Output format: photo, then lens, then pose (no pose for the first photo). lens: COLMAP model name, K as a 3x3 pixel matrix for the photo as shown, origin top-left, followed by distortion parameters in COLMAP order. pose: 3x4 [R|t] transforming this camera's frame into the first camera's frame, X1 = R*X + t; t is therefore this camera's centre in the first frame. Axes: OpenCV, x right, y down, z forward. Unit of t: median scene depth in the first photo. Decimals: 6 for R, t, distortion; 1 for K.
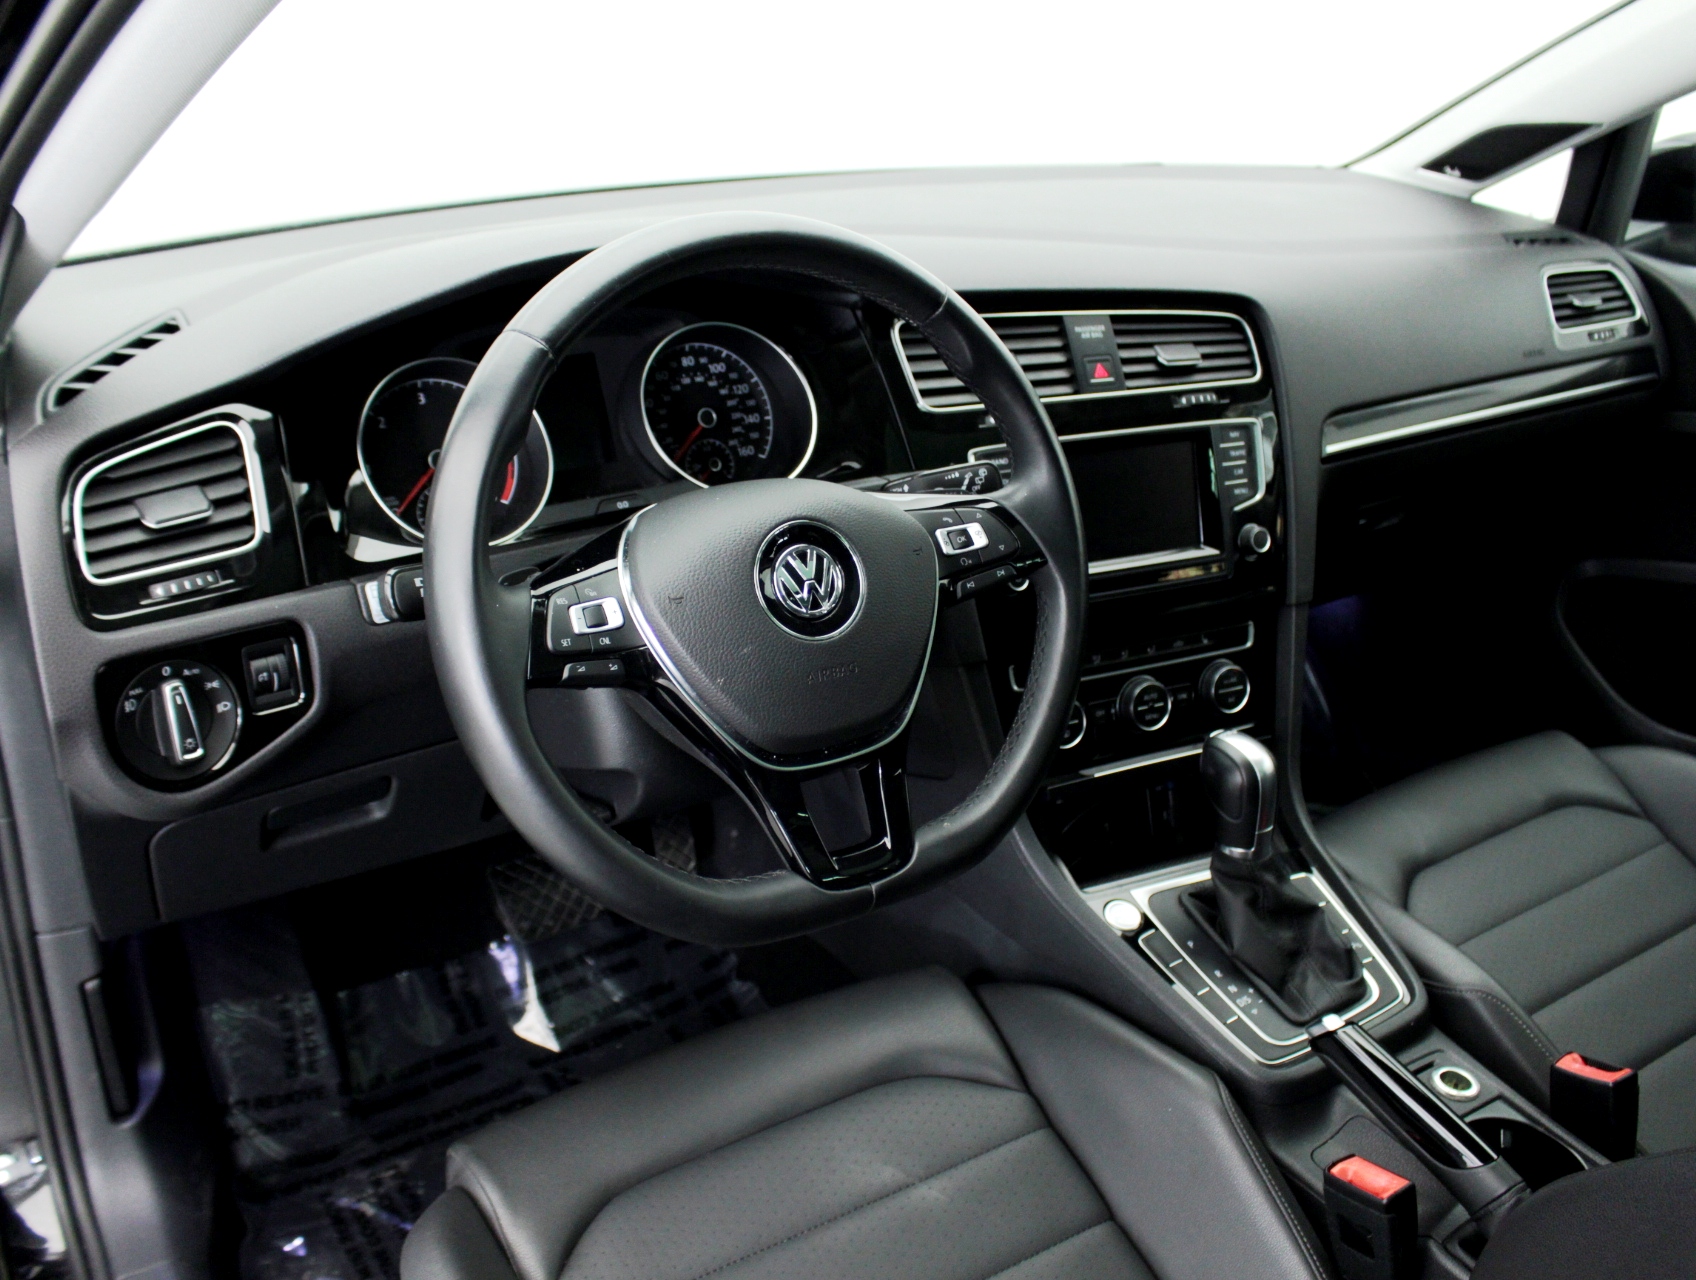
lens RADIAL K [[1709.9, 0, 848.0], [0, 1709.9, 640.0], [0, 0, 1]] dist [-0.239091, 0.255478]
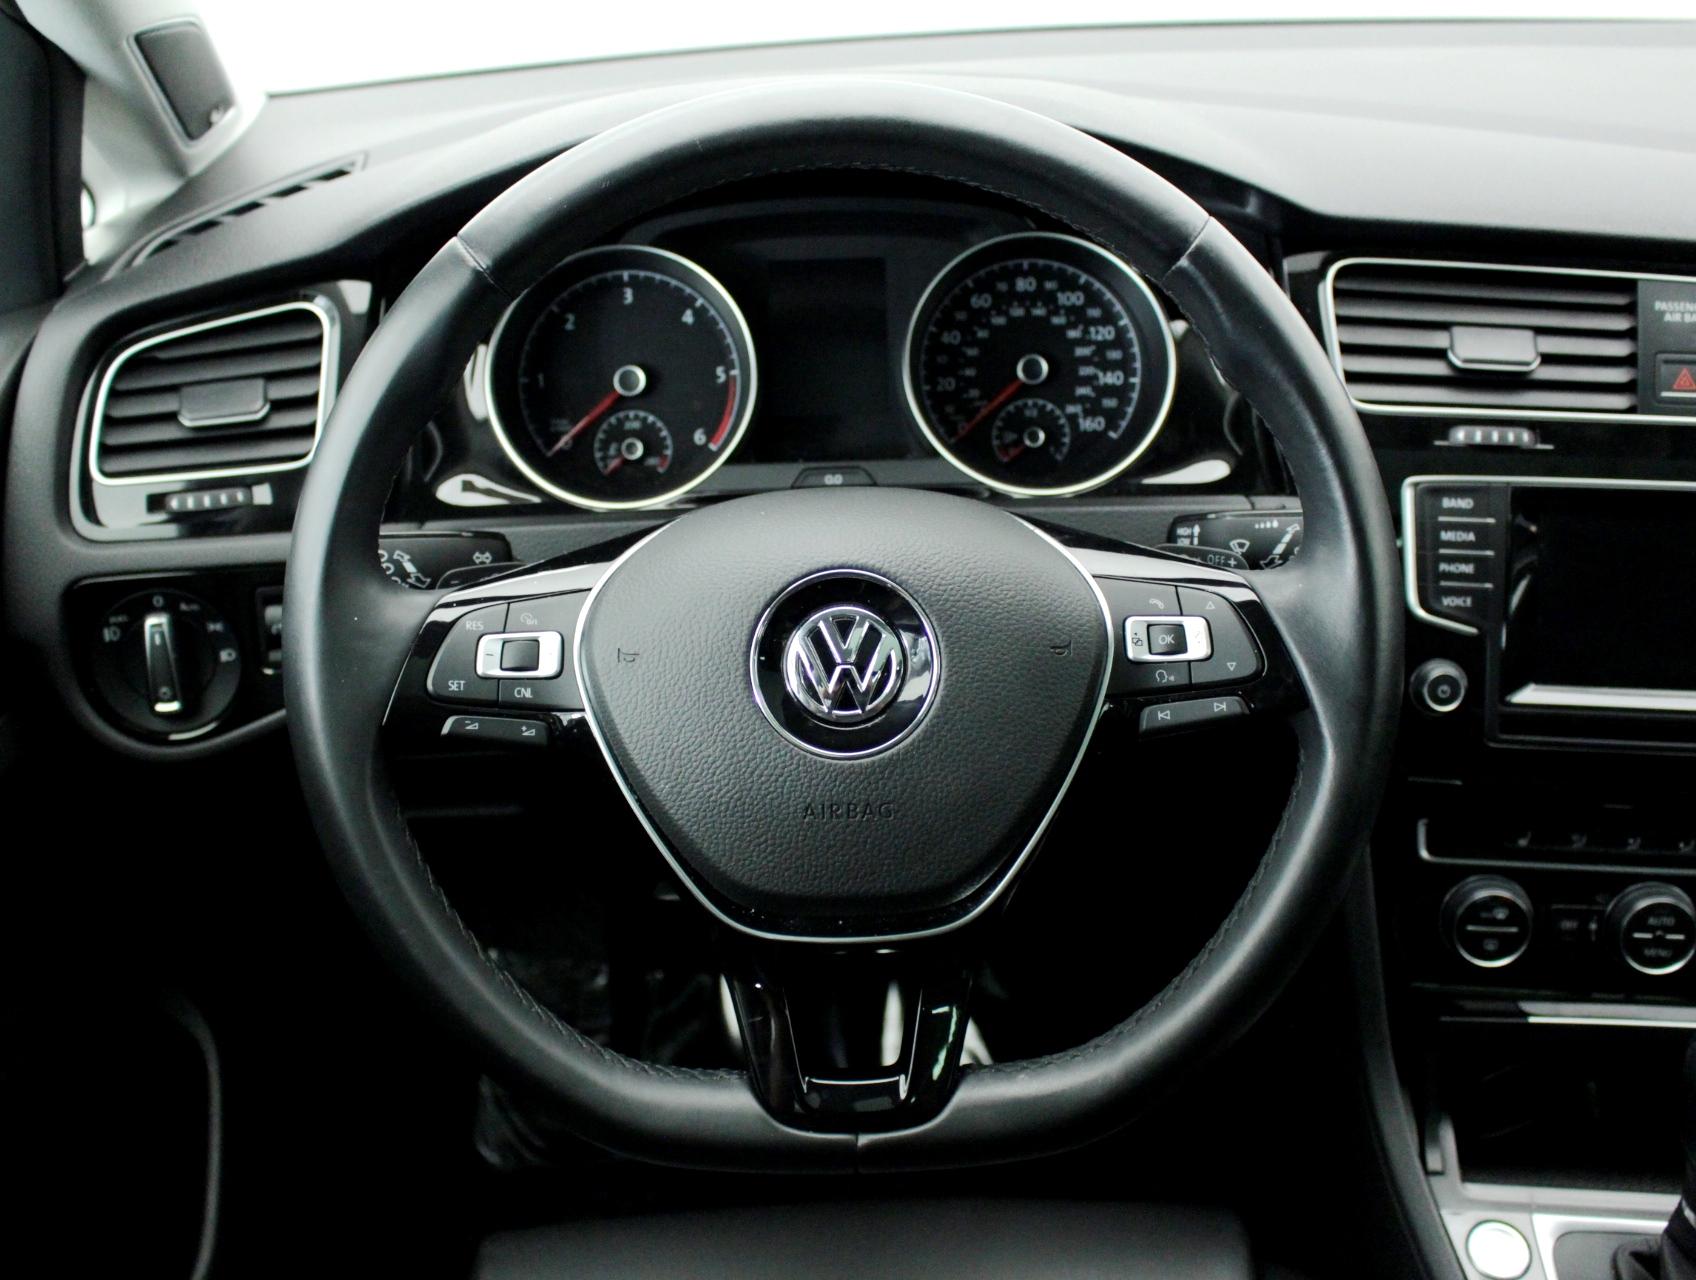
lens RADIAL K [[1837.2, 0, 848.0], [0, 1837.2, 640.0], [0, 0, 1]] dist [-0.180246, 0.202007]
pose [[0.827447, 0.212172, -0.519917, 0.290299], [-0.170692, 0.977094, 0.127086, -0.113762], [0.534972, -0.016412, 0.844710, 0.355523]]
